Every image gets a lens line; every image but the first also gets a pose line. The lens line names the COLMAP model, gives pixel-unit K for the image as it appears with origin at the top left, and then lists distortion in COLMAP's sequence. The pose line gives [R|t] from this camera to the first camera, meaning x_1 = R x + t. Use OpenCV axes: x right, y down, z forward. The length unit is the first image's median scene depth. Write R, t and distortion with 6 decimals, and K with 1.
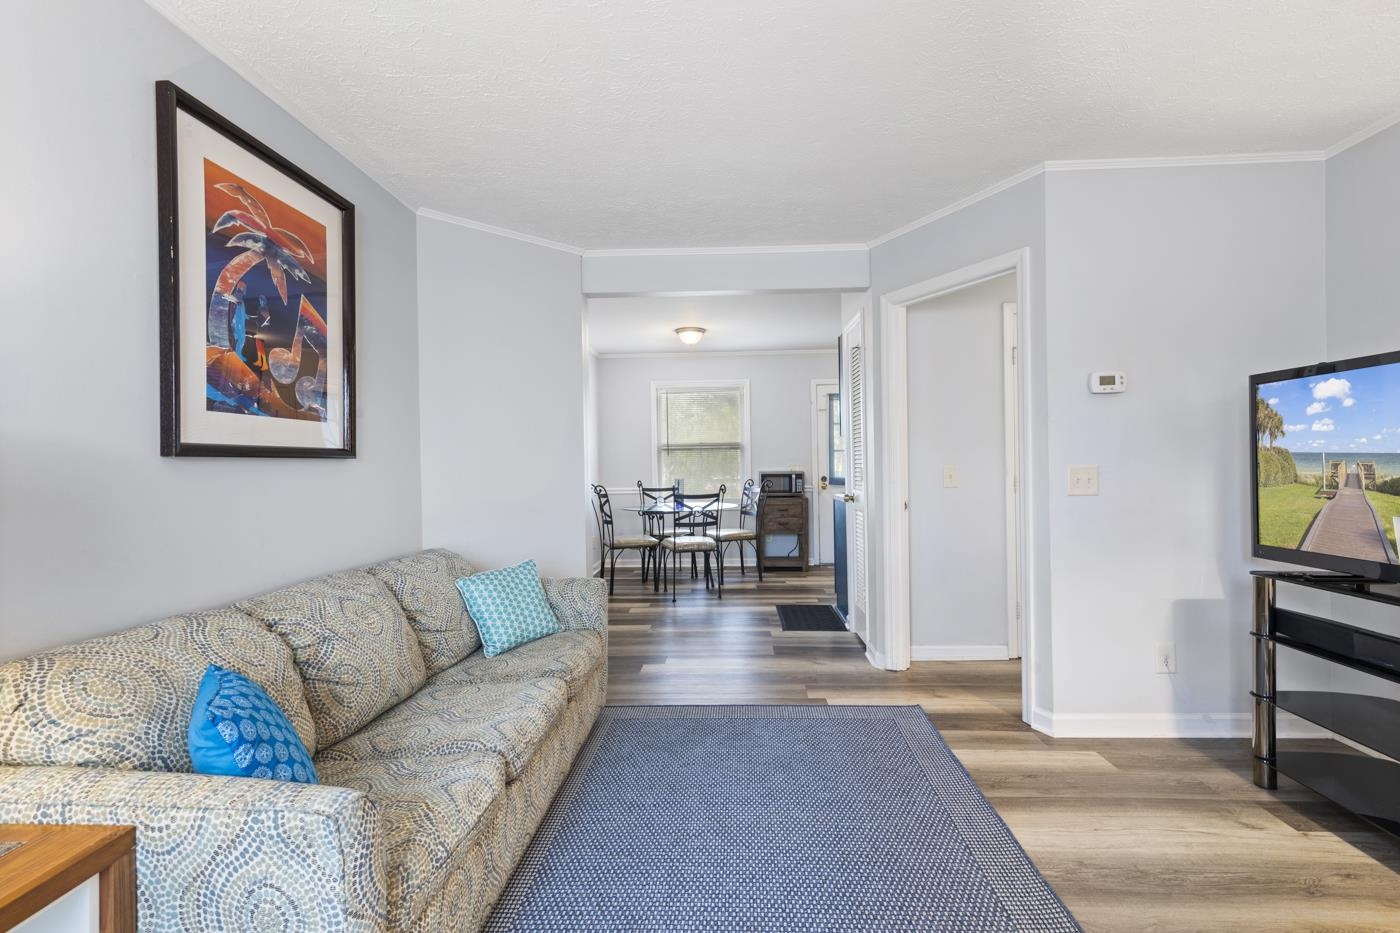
lens RADIAL K [[630.2, 0, 702.9], [0, 630.2, 465.3], [0, 0, 1]] dist [0.004849, -0.000032]
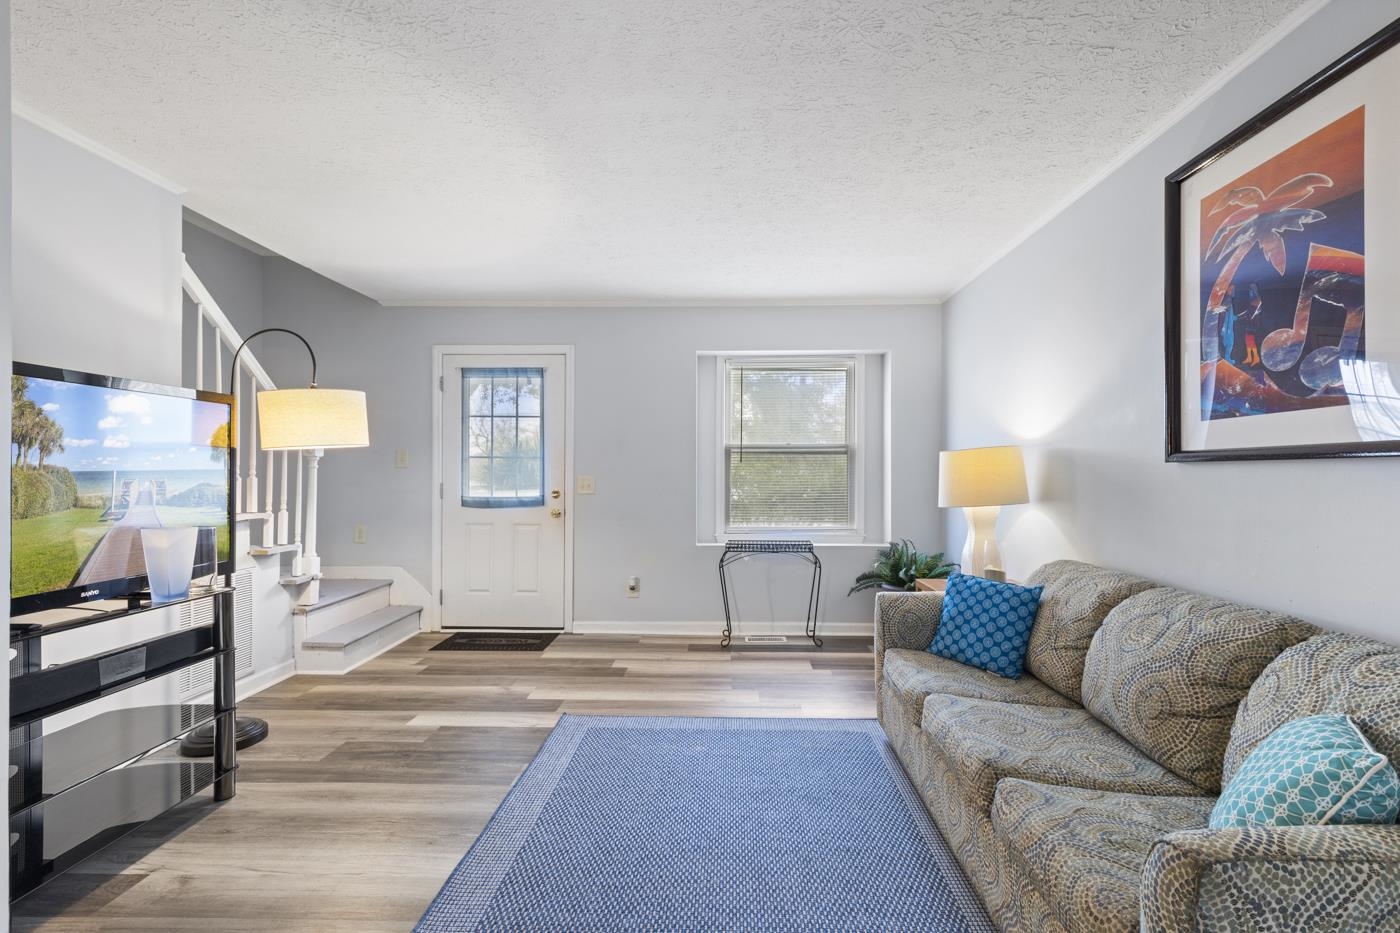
lens RADIAL K [[633.8, 0, 707.0], [0, 633.8, 473.2], [0, 0, 1]] dist [0.015504, 0.000200]
pose [[-0.999774, 0.014785, -0.015277, 0.094110], [0.014745, 0.999888, 0.002744, -0.006373], [0.015316, 0.002518, -0.999880, 1.560076]]
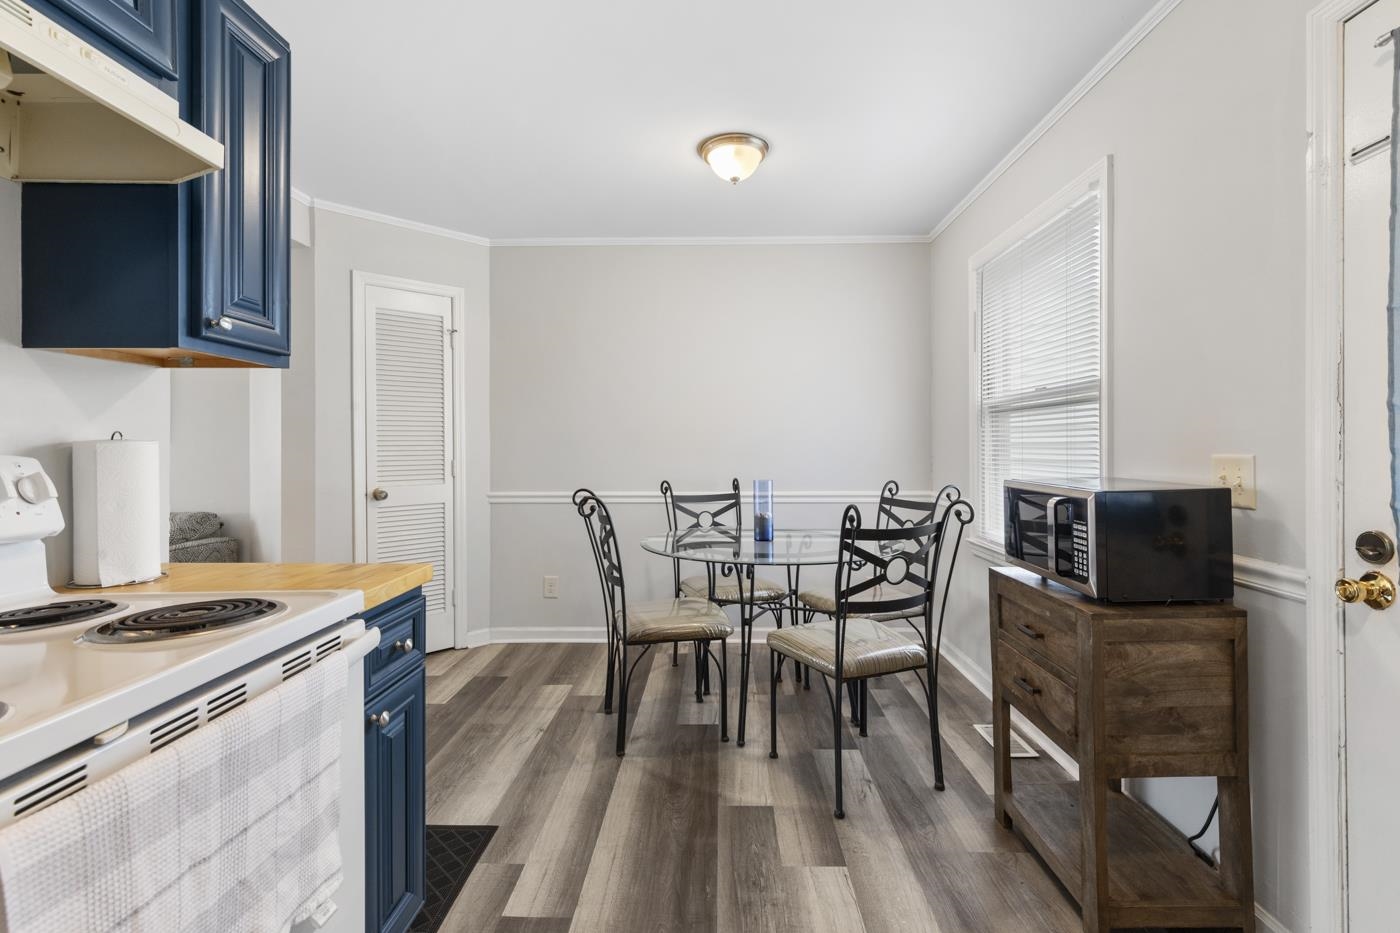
lens RADIAL K [[631.0, 0, 703.1], [0, 631.0, 445.4], [0, 0, 1]] dist [0.002762, 0.000189]
pose [[0.016788, 0.013014, -0.999774, 1.018655], [0.000178, 0.999915, 0.013019, -0.024031], [0.999859, -0.000397, 0.016784, 2.301897]]
